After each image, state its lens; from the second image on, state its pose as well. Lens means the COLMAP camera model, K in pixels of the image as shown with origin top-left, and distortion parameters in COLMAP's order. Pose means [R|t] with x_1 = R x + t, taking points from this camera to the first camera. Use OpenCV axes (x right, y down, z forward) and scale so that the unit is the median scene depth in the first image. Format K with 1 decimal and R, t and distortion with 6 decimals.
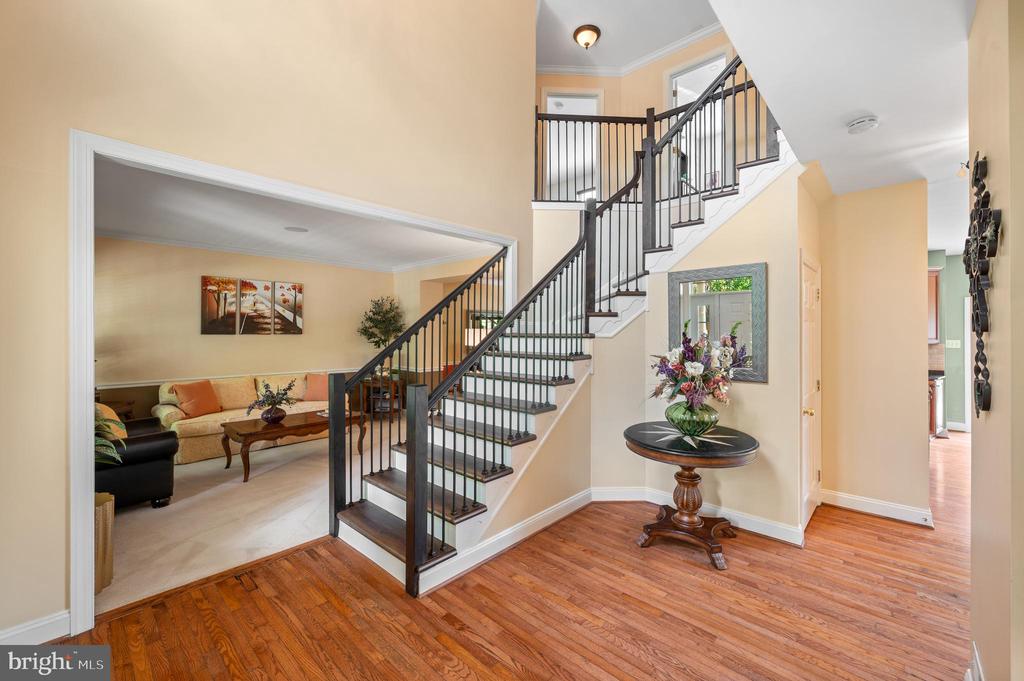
lens RADIAL K [[408.3, 0, 510.9], [0, 408.3, 332.5], [0, 0, 1]] dist [-0.000927, -0.000023]
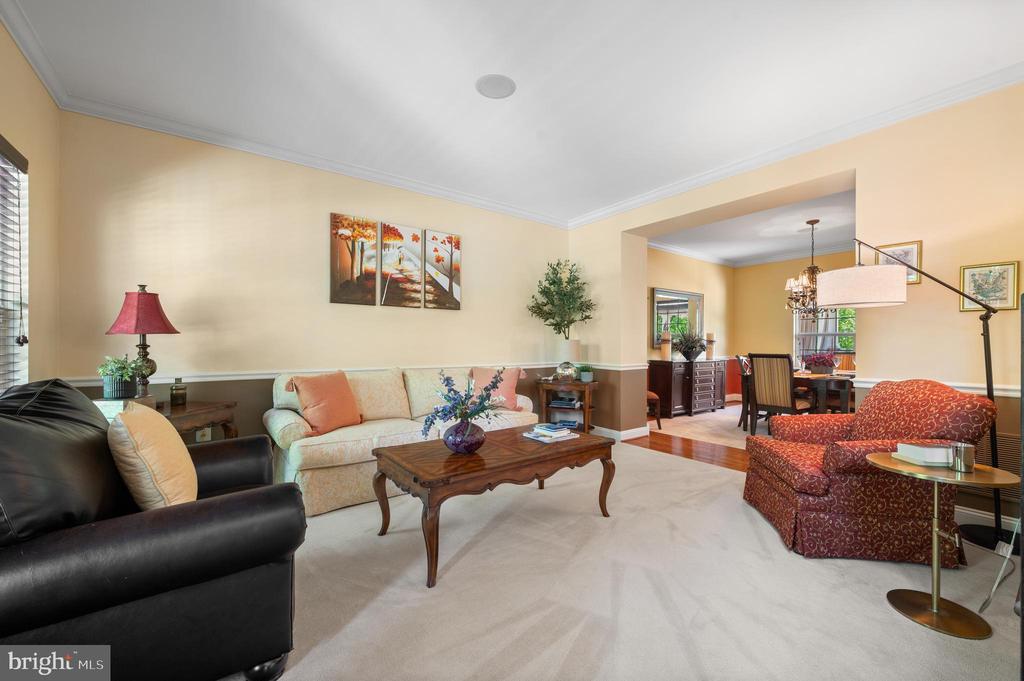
lens RADIAL K [[408.3, 0, 514.0], [0, 408.3, 344.6], [0, 0, 1]] dist [-0.000927, -0.000023]
pose [[0.981287, 0.000857, -0.192551, -0.331215], [0.000105, 0.999988, 0.004983, 0.065485], [0.192552, -0.004910, 0.981274, 0.399268]]
